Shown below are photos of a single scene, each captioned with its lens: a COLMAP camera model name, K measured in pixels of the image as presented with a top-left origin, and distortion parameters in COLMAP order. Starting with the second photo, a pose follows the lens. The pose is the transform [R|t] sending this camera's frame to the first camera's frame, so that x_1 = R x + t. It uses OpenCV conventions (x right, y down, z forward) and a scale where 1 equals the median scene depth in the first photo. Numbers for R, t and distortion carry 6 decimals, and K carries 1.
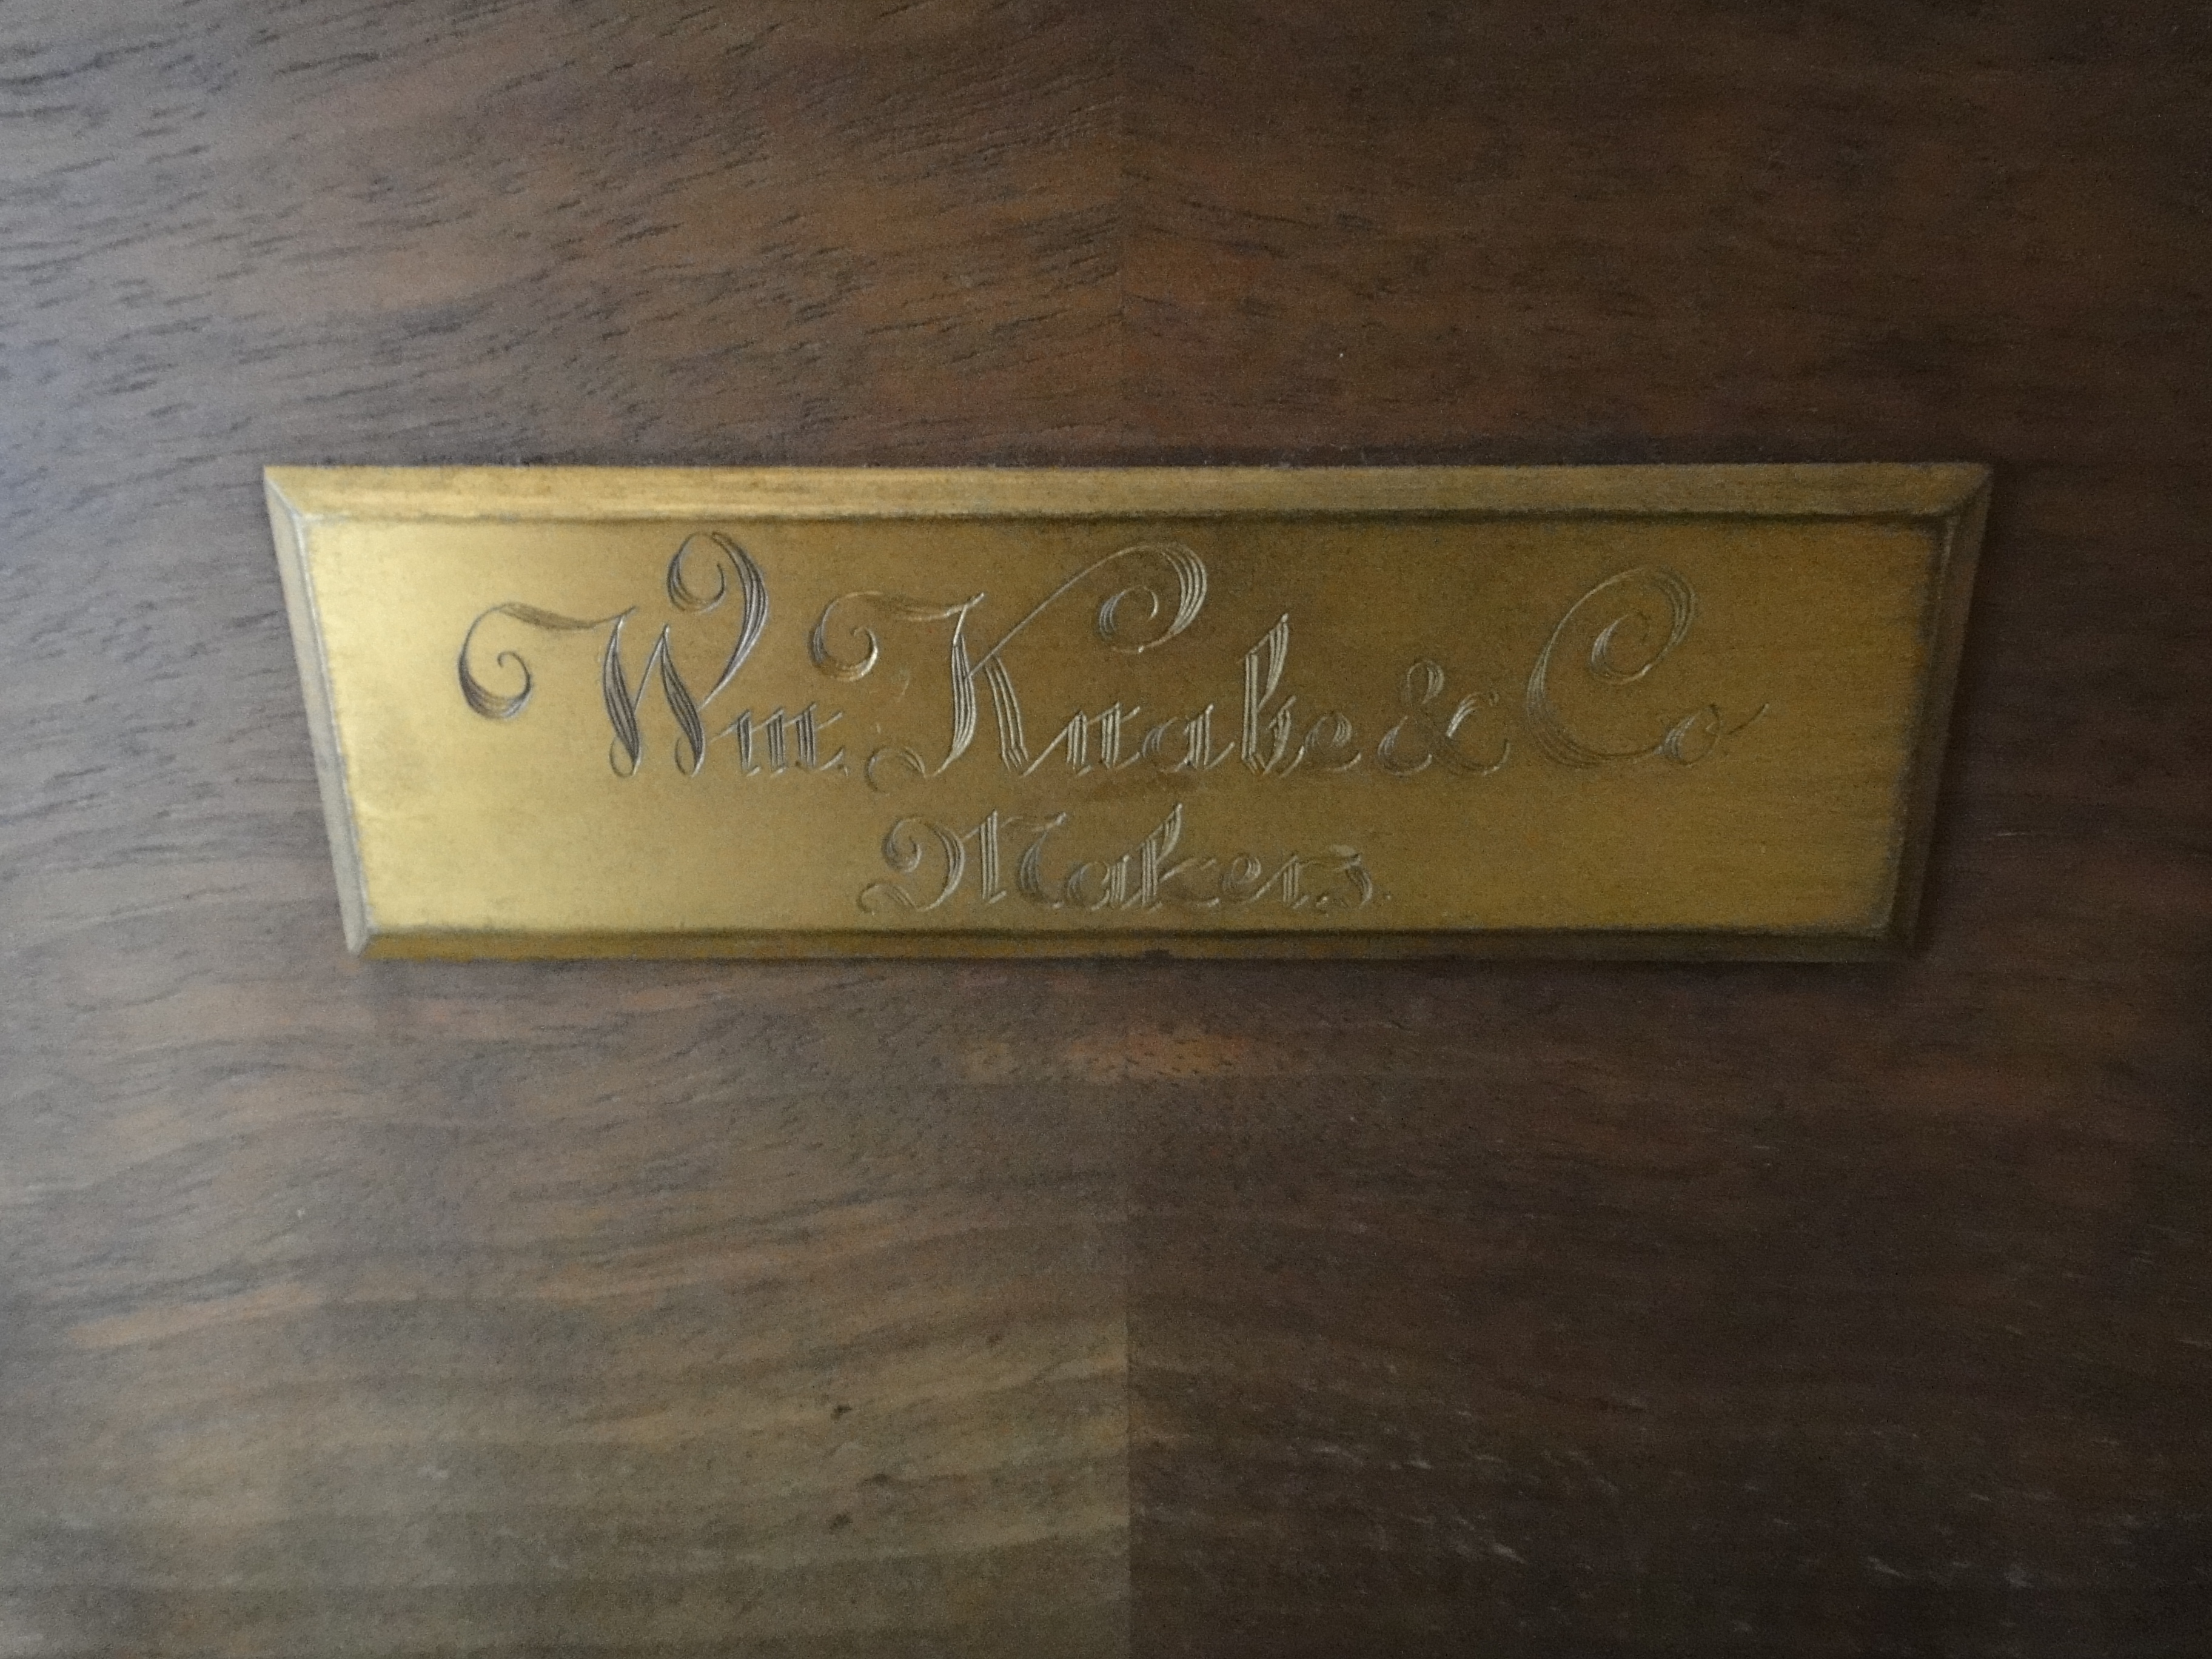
lens RADIAL K [[1555.8, 0, 1118.9], [0, 1555.8, 767.4], [0, 0, 1]] dist [0.001341, 0.006835]
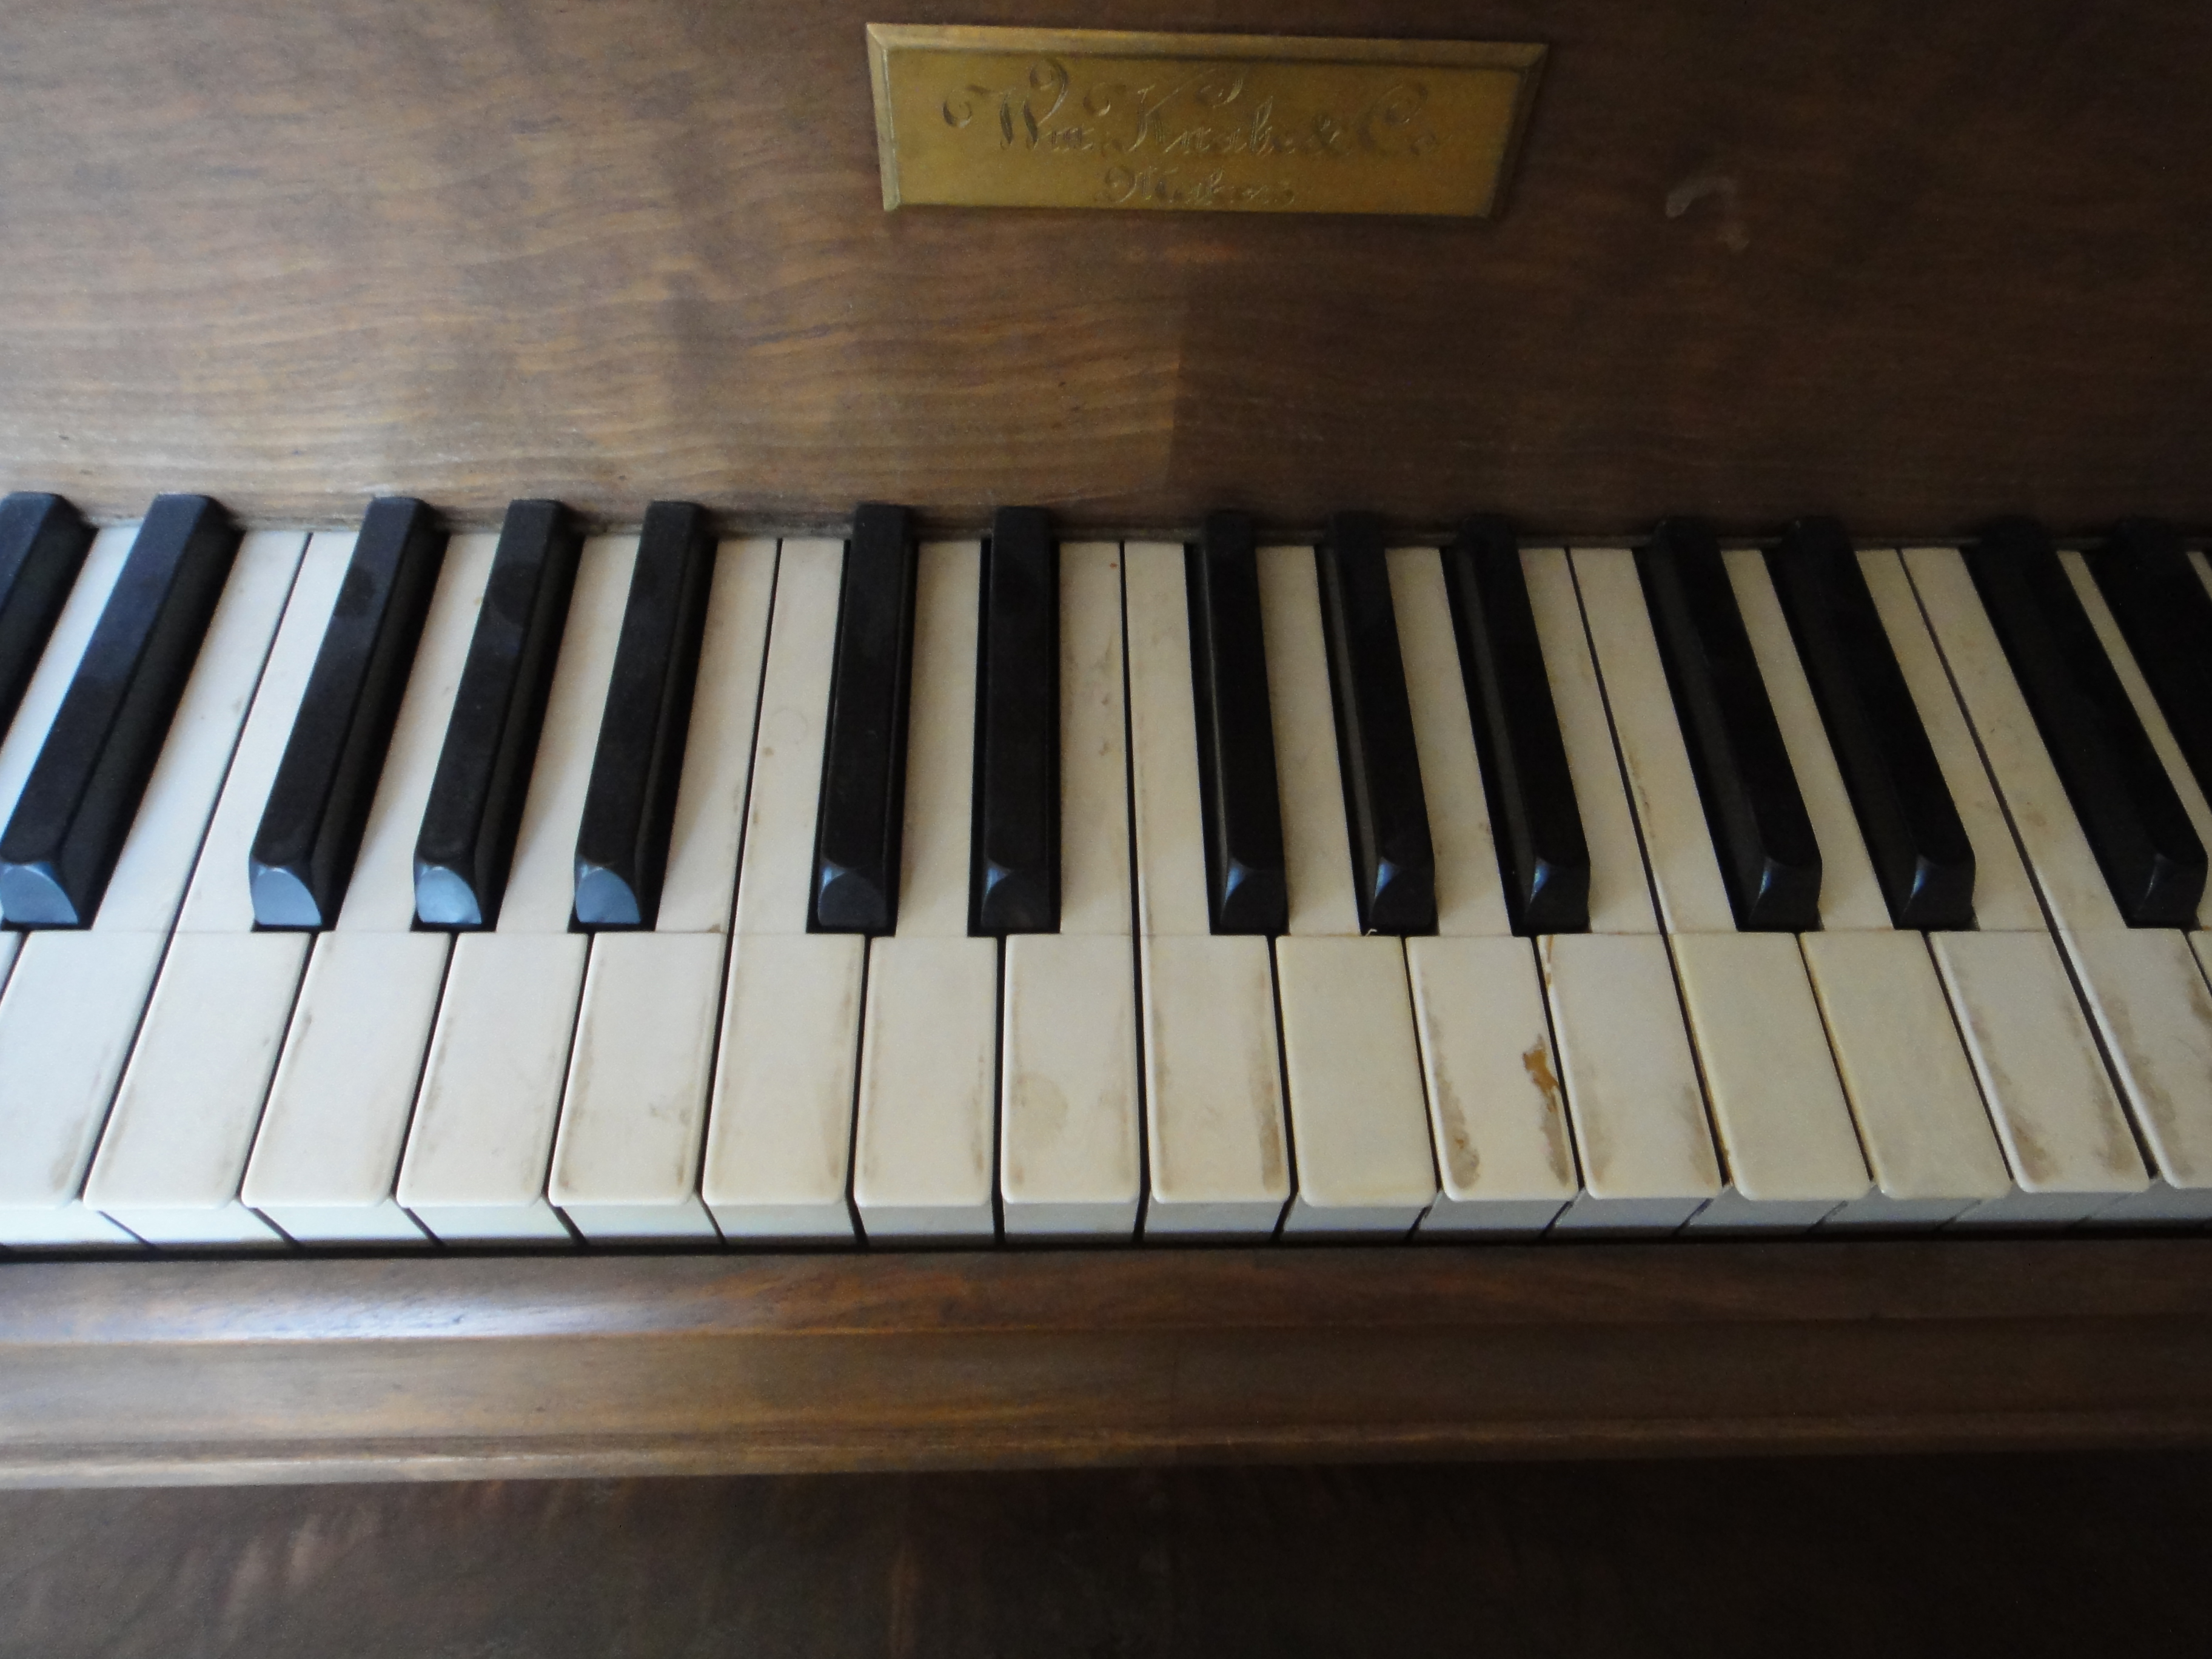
lens RADIAL K [[1555.8, 0, 1118.9], [0, 1555.8, 767.4], [0, 0, 1]] dist [0.001341, 0.006835]
pose [[0.997745, -0.005217, 0.066914, -0.268866], [-0.036757, 0.791708, 0.609794, -0.650559], [-0.056157, -0.610878, 0.789731, -1.408811]]
